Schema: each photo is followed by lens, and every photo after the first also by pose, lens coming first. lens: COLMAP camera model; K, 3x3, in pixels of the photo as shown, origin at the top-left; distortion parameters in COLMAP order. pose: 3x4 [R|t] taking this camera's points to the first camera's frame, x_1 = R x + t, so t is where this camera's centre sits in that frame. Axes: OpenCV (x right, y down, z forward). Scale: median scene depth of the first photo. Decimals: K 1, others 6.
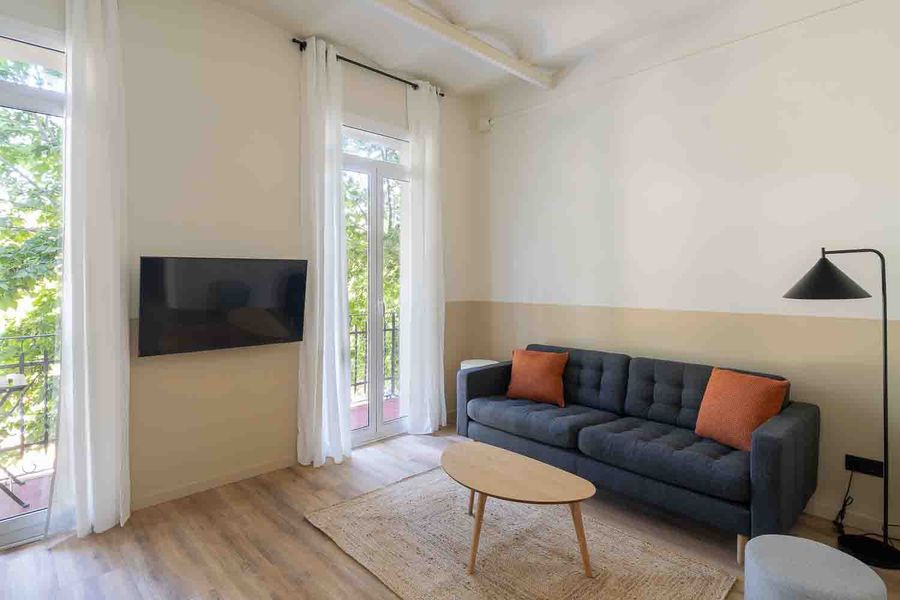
lens RADIAL K [[484.7, 0, 422.7], [0, 484.7, 271.4], [0, 0, 1]] dist [-0.001072, -0.000628]
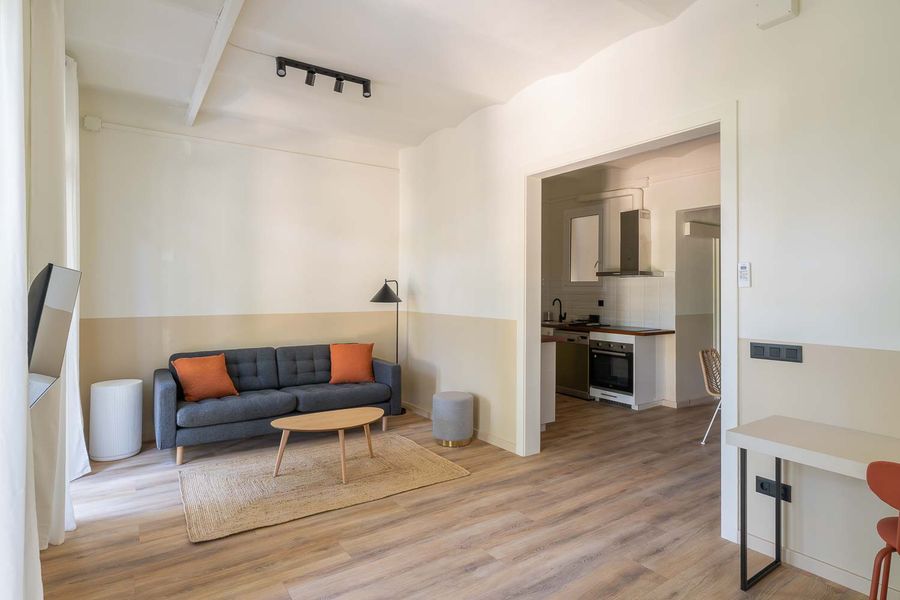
lens RADIAL K [[480.8, 0, 444.5], [0, 480.8, 266.6], [0, 0, 1]] dist [0.000602, -0.000667]
pose [[0.141890, 0.047722, 0.988731, -0.948586], [-0.019169, 0.998782, -0.045456, -0.008338], [-0.989697, -0.012503, 0.142632, 0.314815]]
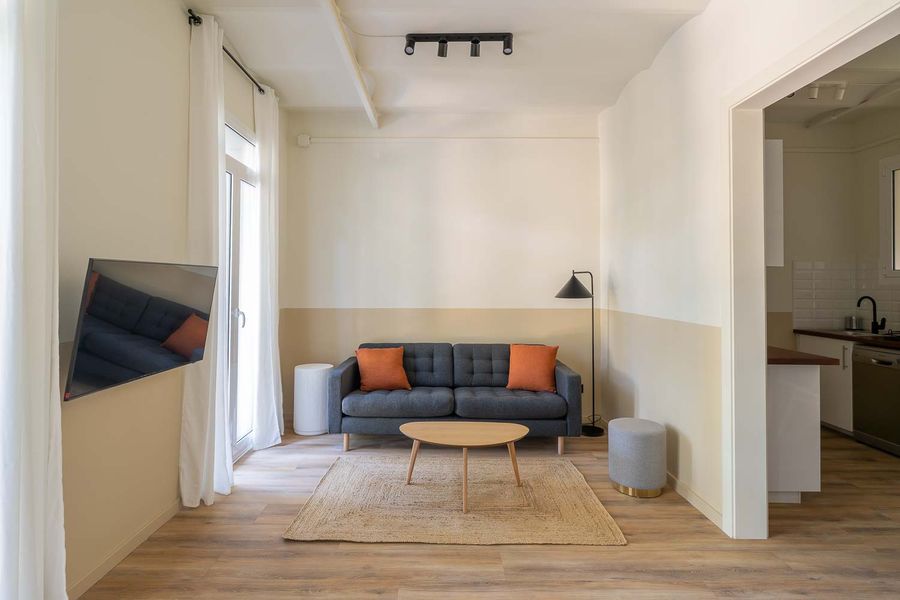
lens RADIAL K [[480.8, 0, 444.5], [0, 480.8, 266.6], [0, 0, 1]] dist [0.000602, -0.000667]
pose [[0.672509, 0.025176, 0.739661, -0.618158], [-0.011437, 0.999655, -0.023627, -0.010816], [-0.740001, 0.007430, 0.672565, 0.104143]]
